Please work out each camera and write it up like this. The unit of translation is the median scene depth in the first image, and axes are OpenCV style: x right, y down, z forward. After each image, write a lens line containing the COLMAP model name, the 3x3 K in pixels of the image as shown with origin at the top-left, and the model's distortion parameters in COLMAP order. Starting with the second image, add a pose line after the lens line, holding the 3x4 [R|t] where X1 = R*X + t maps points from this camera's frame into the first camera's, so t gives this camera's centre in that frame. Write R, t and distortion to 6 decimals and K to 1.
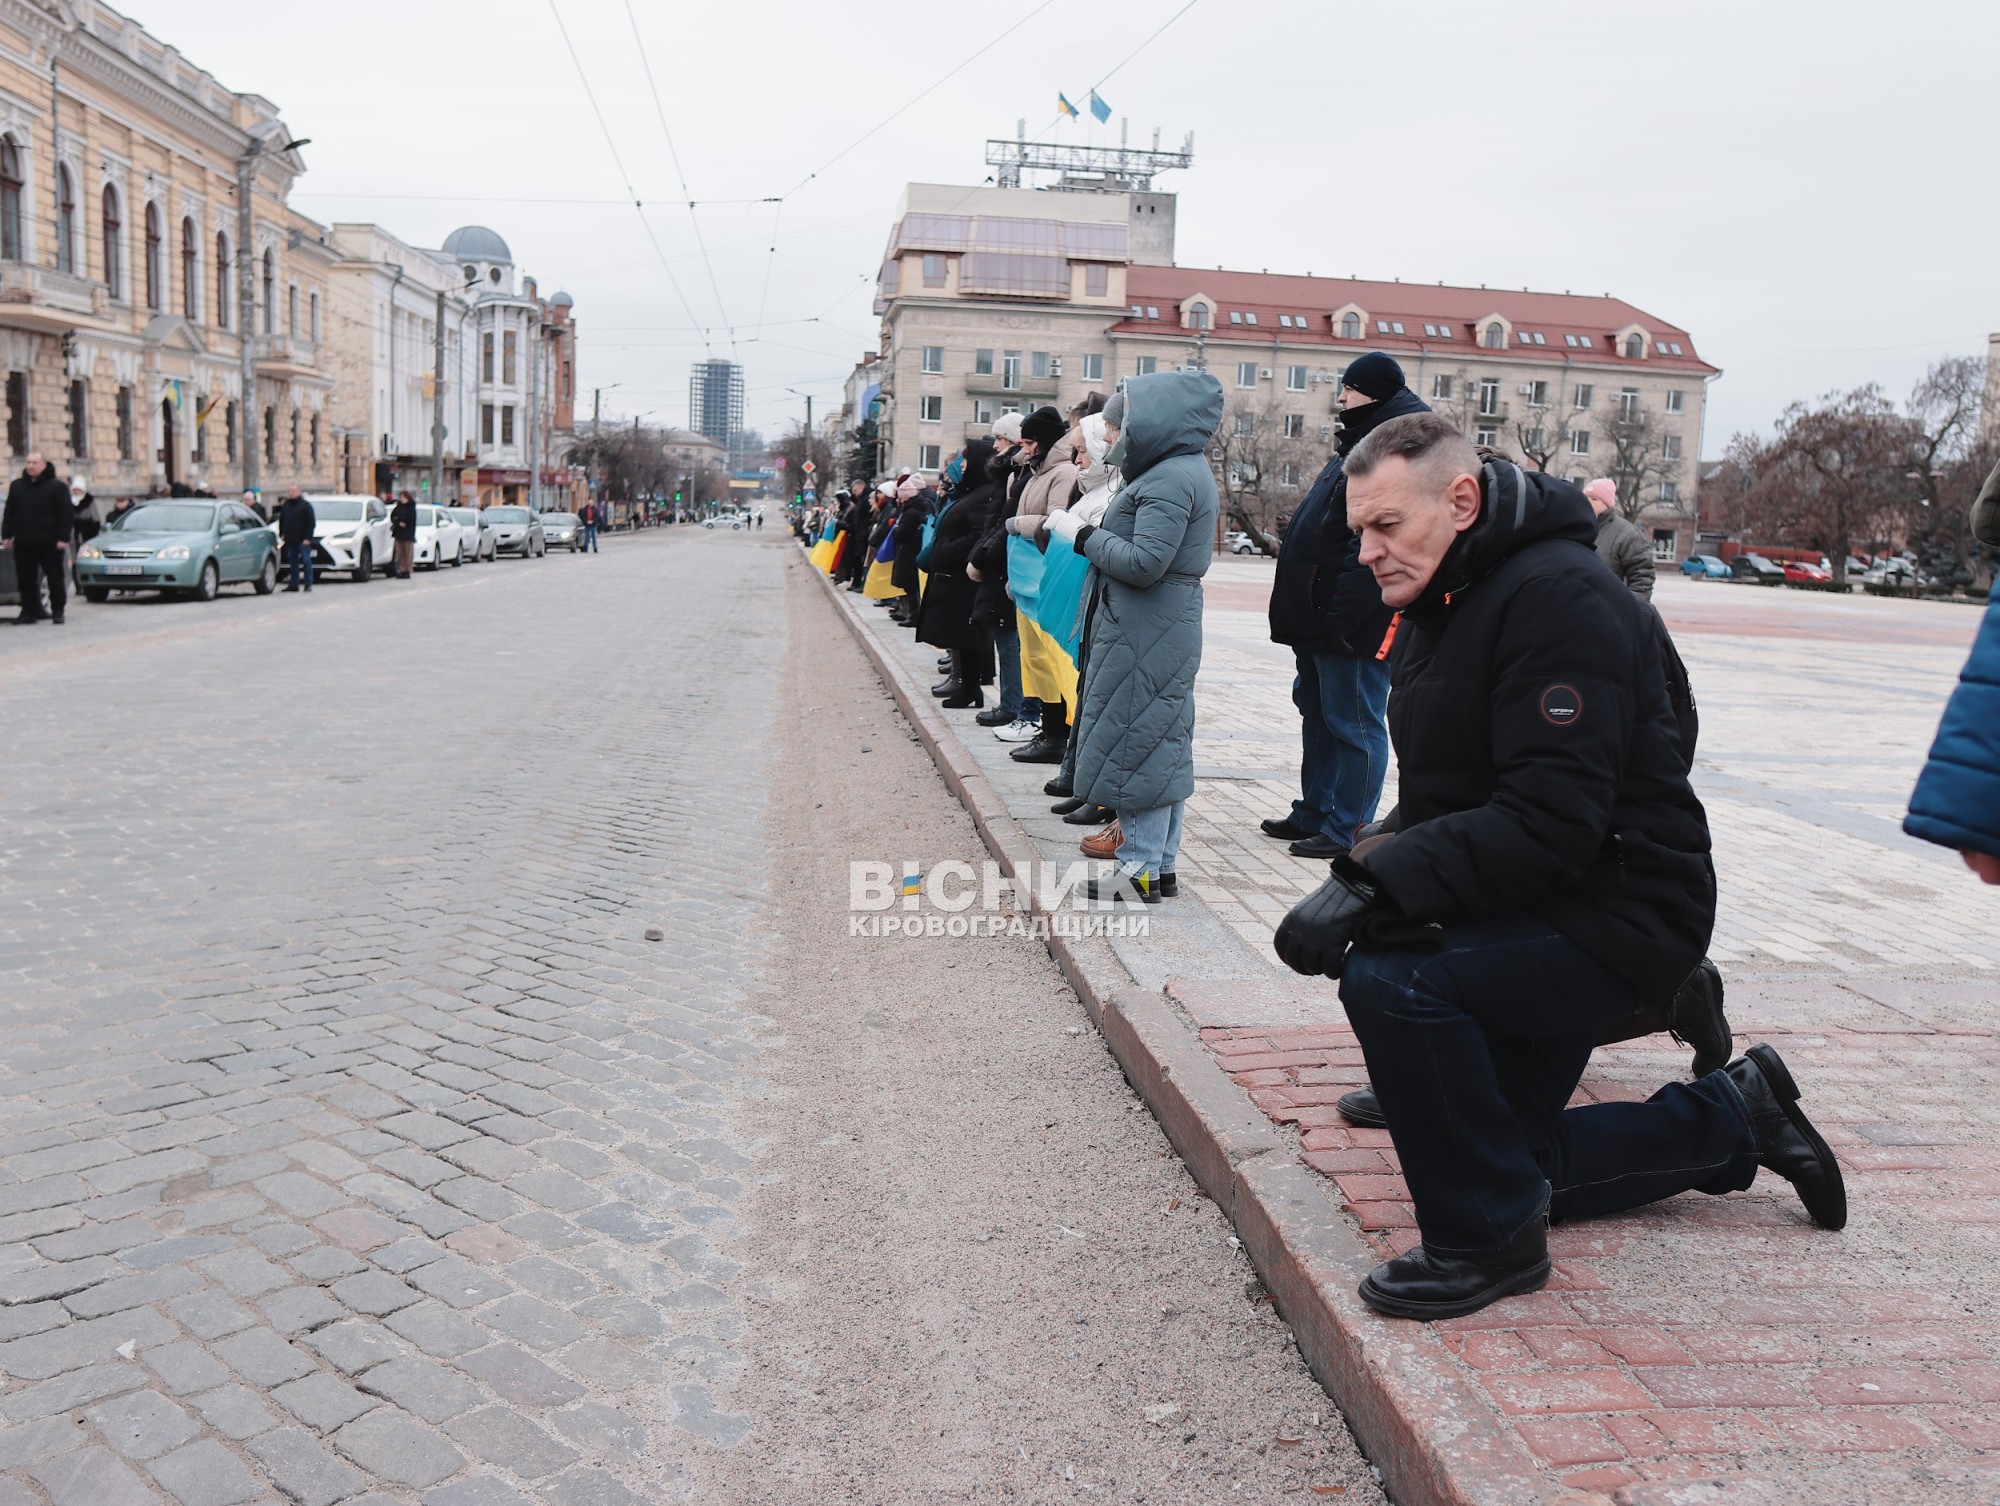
lens RADIAL K [[1666.6, 0, 997.4], [0, 1666.6, 747.5], [0, 0, 1]] dist [-0.111837, 0.076334]
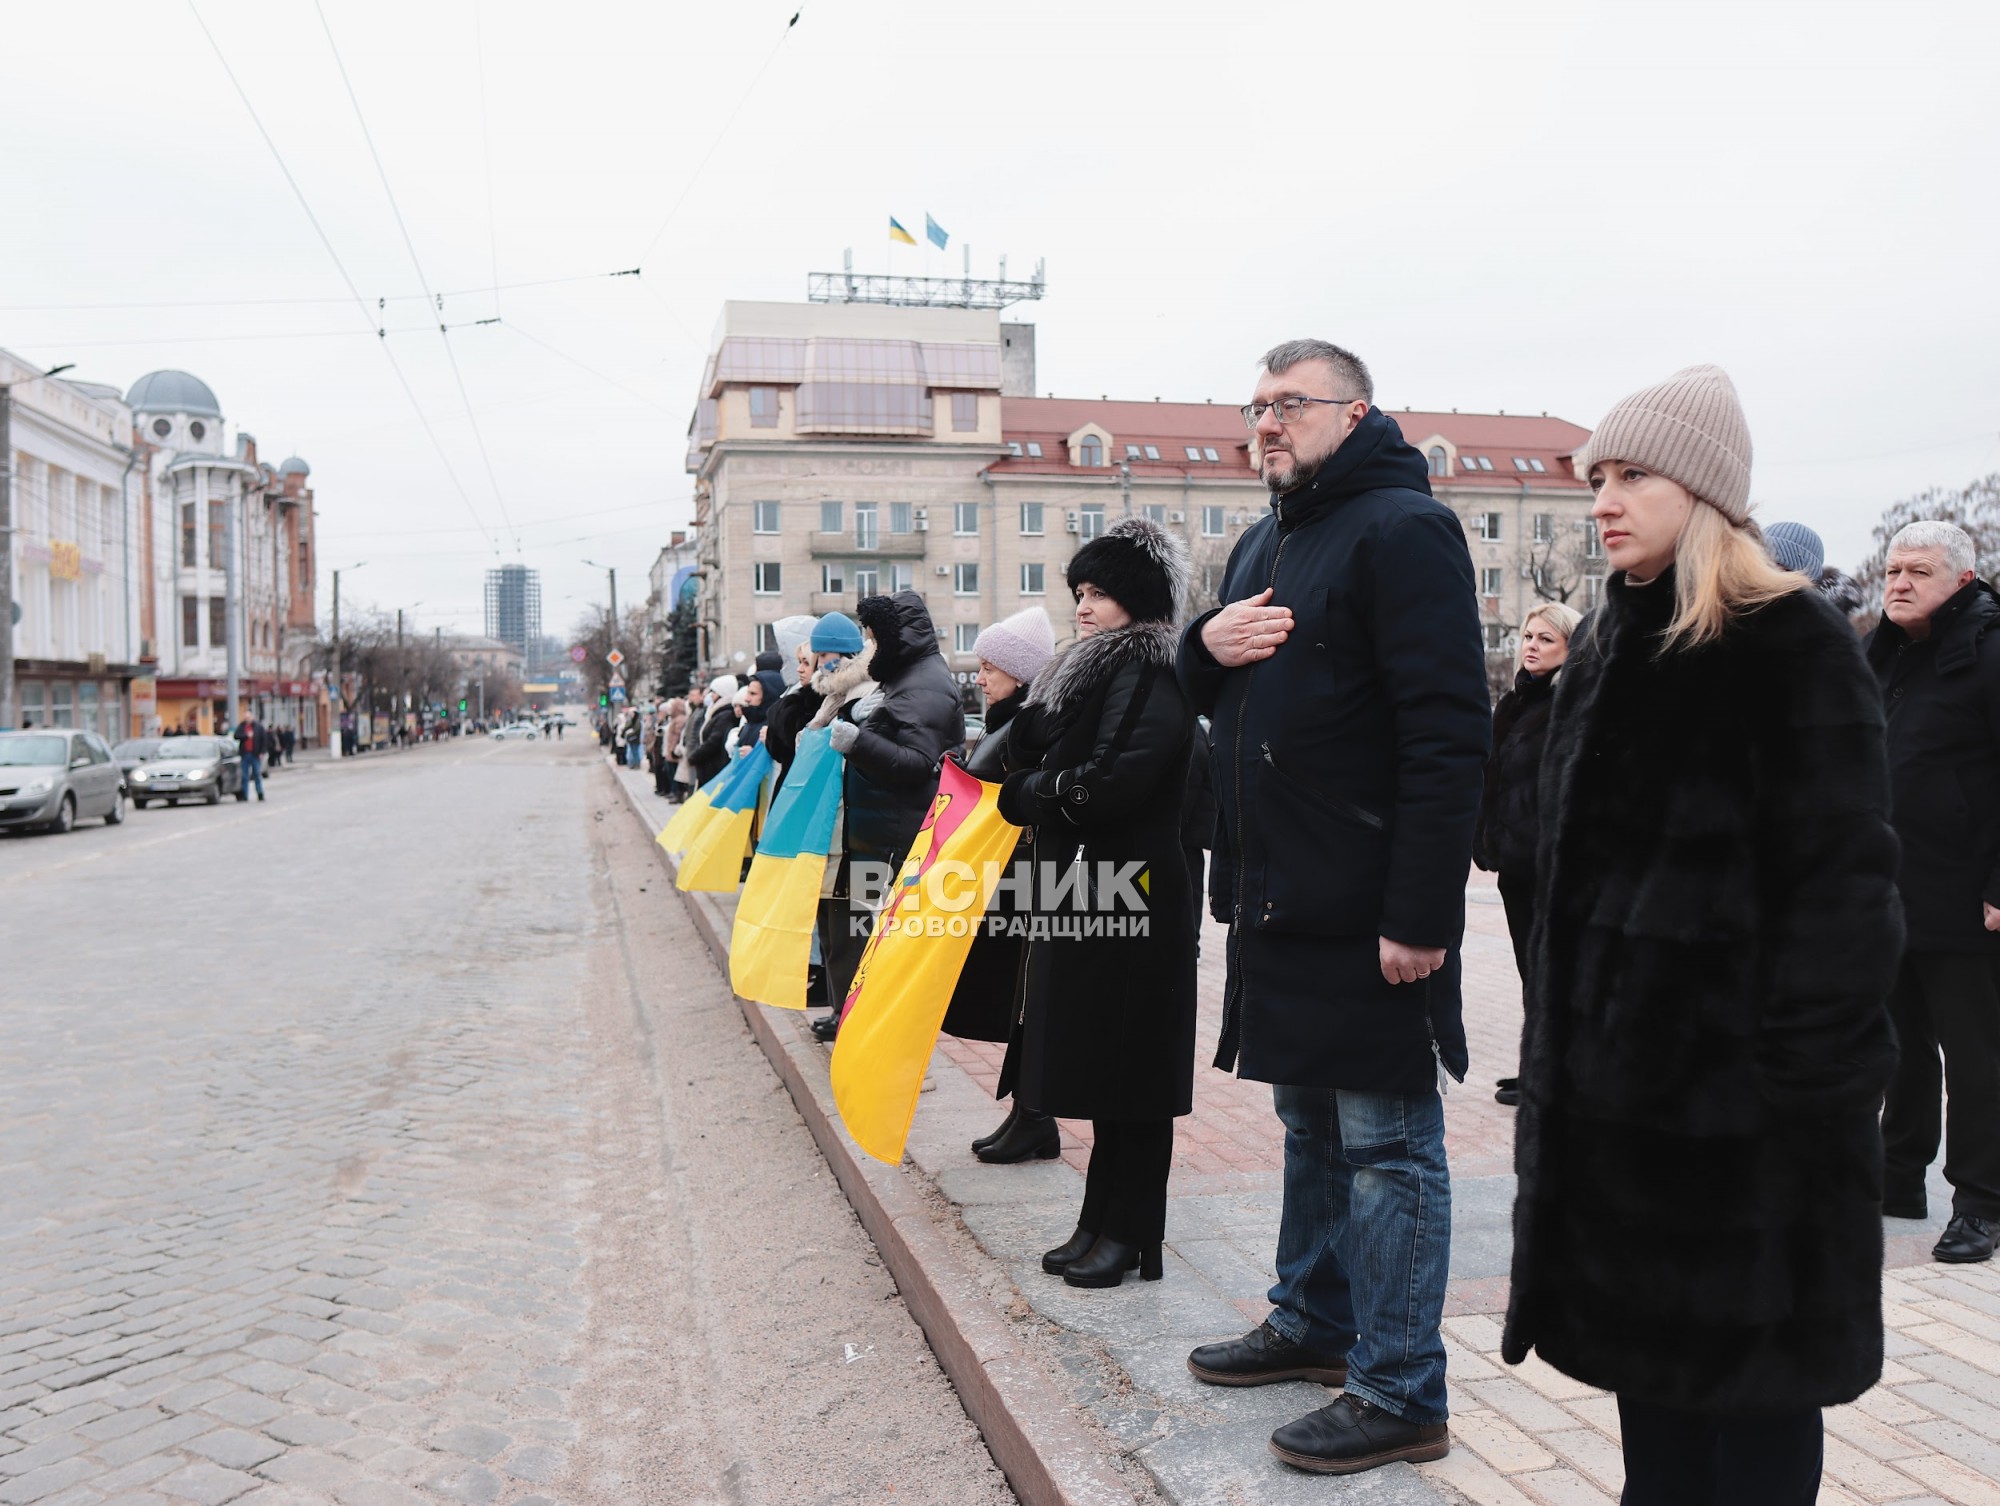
lens RADIAL K [[1662.5, 0, 991.6], [0, 1662.5, 752.9], [0, 0, 1]] dist [-0.104364, 0.049415]
pose [[0.992276, -0.055334, 0.111020, -0.026137], [0.067131, 0.992151, -0.105499, -0.029653], [-0.104311, 0.112137, 0.988203, 0.211089]]
